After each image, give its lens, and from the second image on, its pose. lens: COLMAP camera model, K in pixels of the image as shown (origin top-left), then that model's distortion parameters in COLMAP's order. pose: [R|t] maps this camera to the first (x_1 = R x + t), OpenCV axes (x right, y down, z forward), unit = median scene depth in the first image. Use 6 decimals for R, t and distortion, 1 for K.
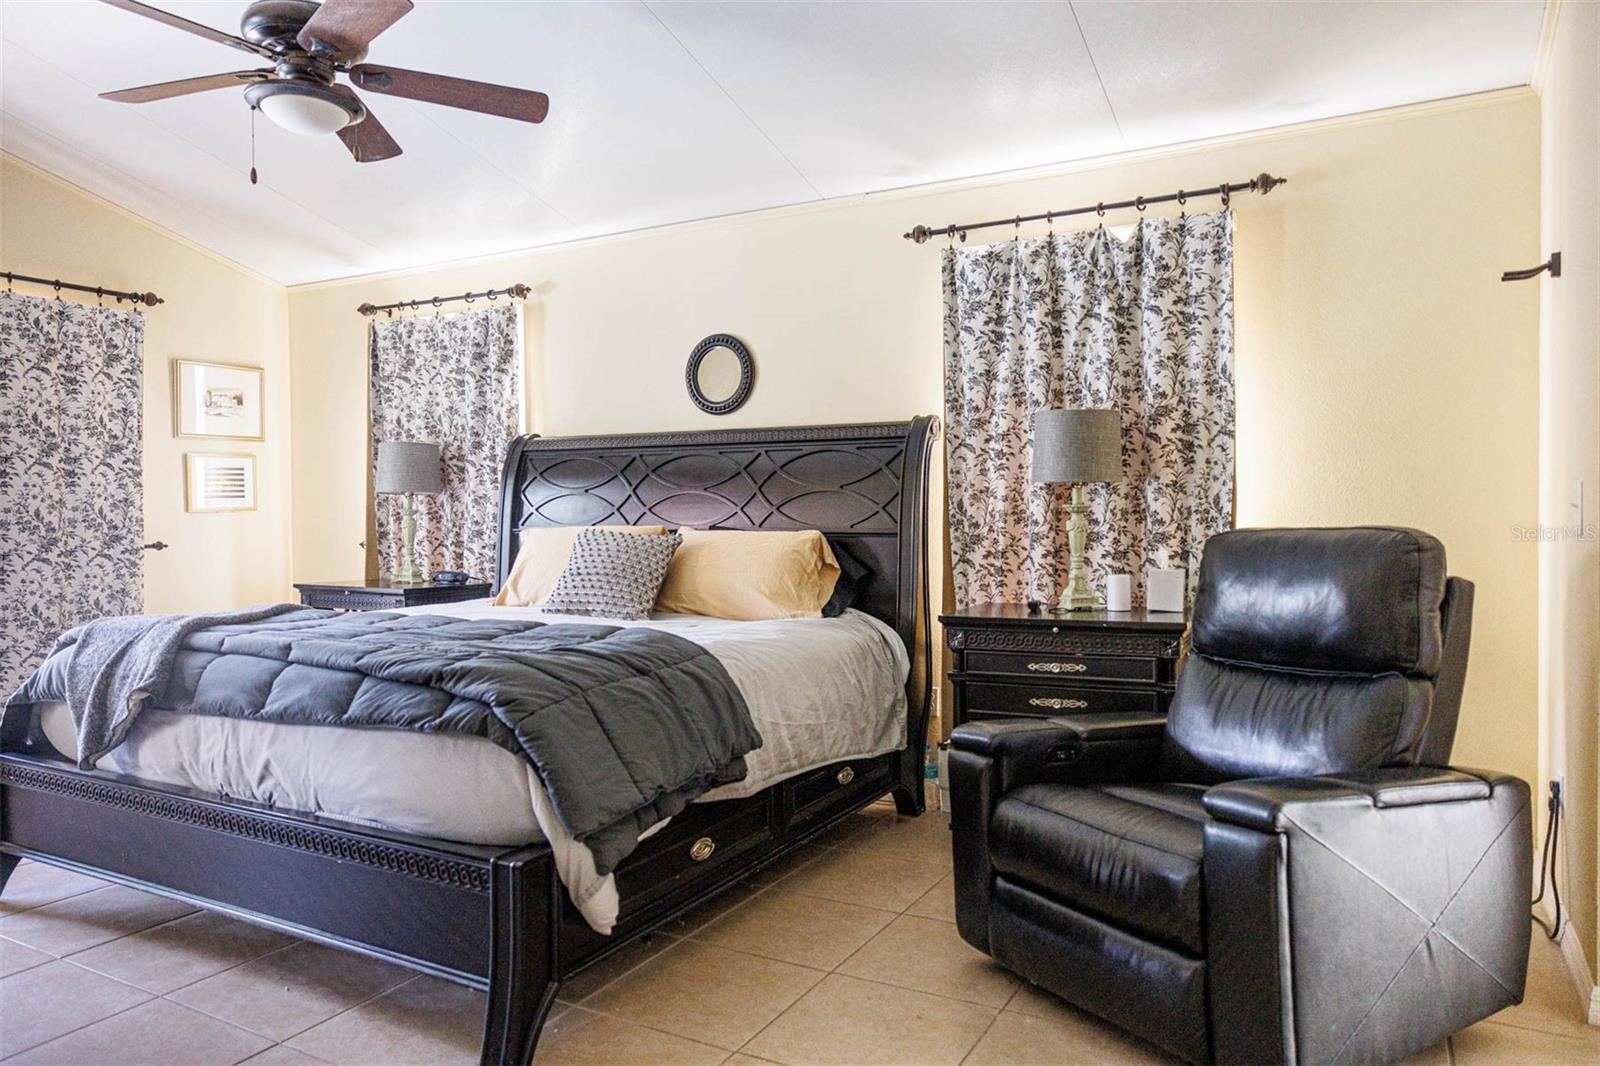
lens RADIAL K [[1074.5, 0, 787.0], [0, 1074.5, 531.8], [0, 0, 1]] dist [-0.017503, 0.006729]
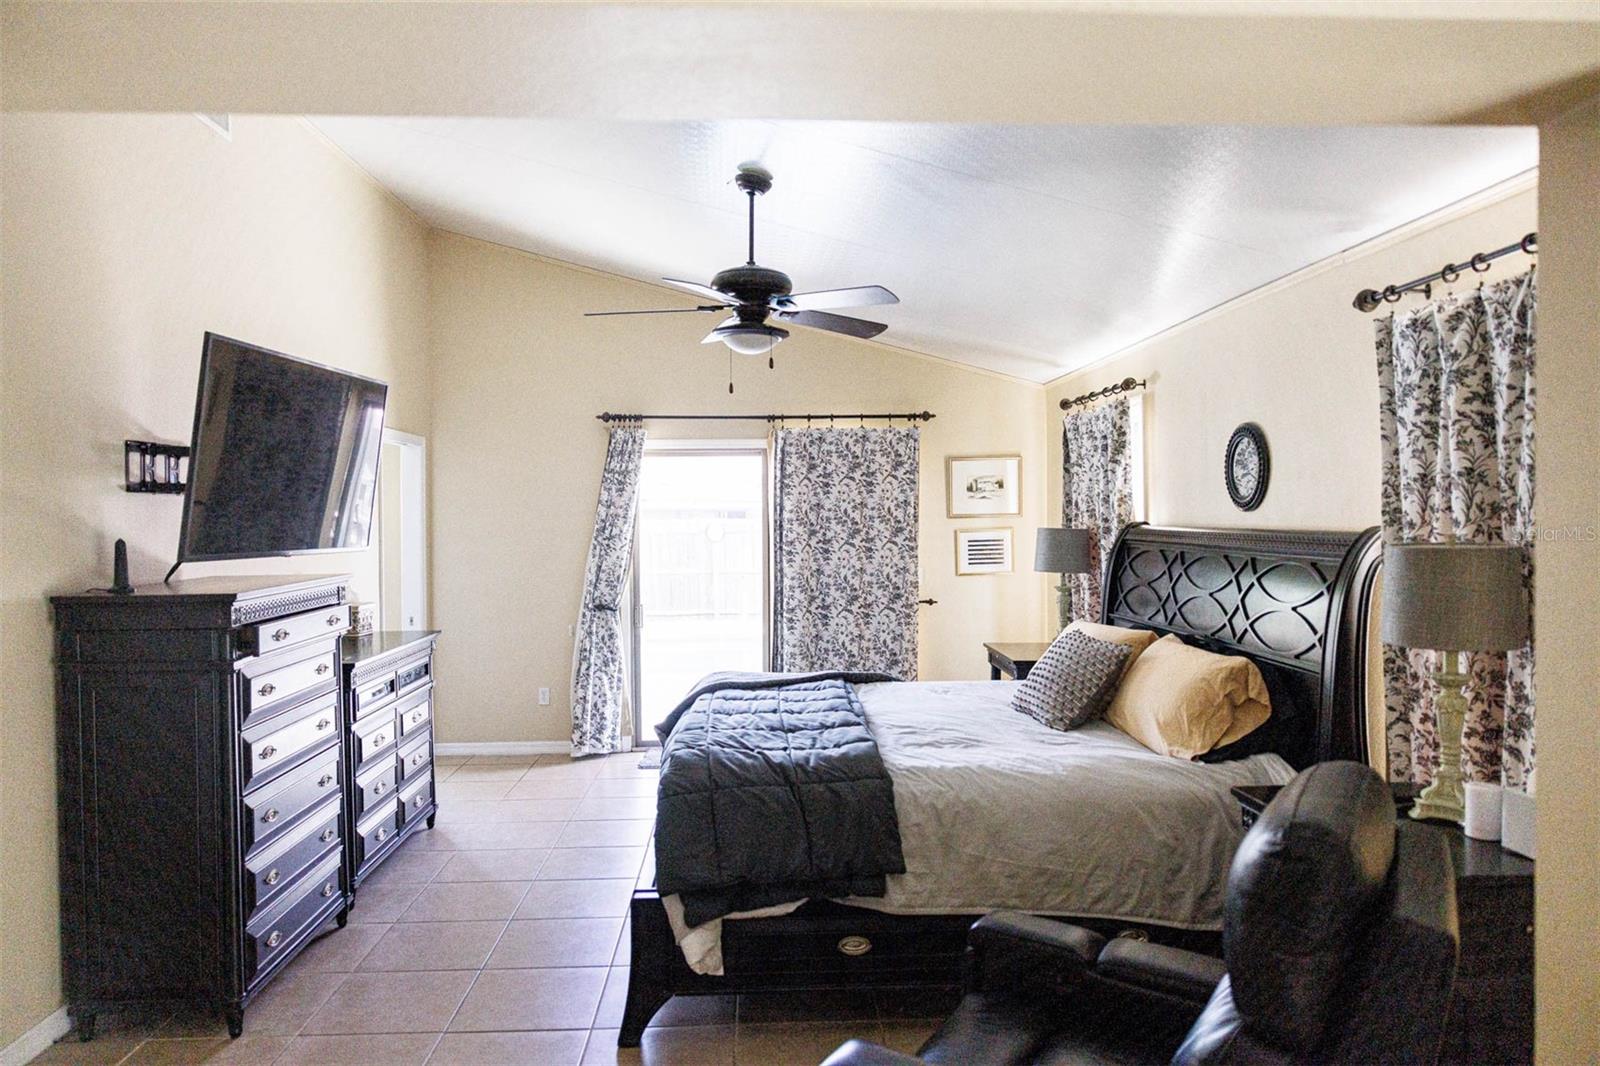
lens RADIAL K [[1074.5, 0, 793.9], [0, 1074.5, 524.0], [0, 0, 1]] dist [-0.017503, 0.006729]
pose [[0.504715, 0.008501, -0.863244, 0.511319], [-0.005434, 0.999963, 0.006670, -0.098499], [0.863269, 0.001324, 0.504742, 0.200357]]
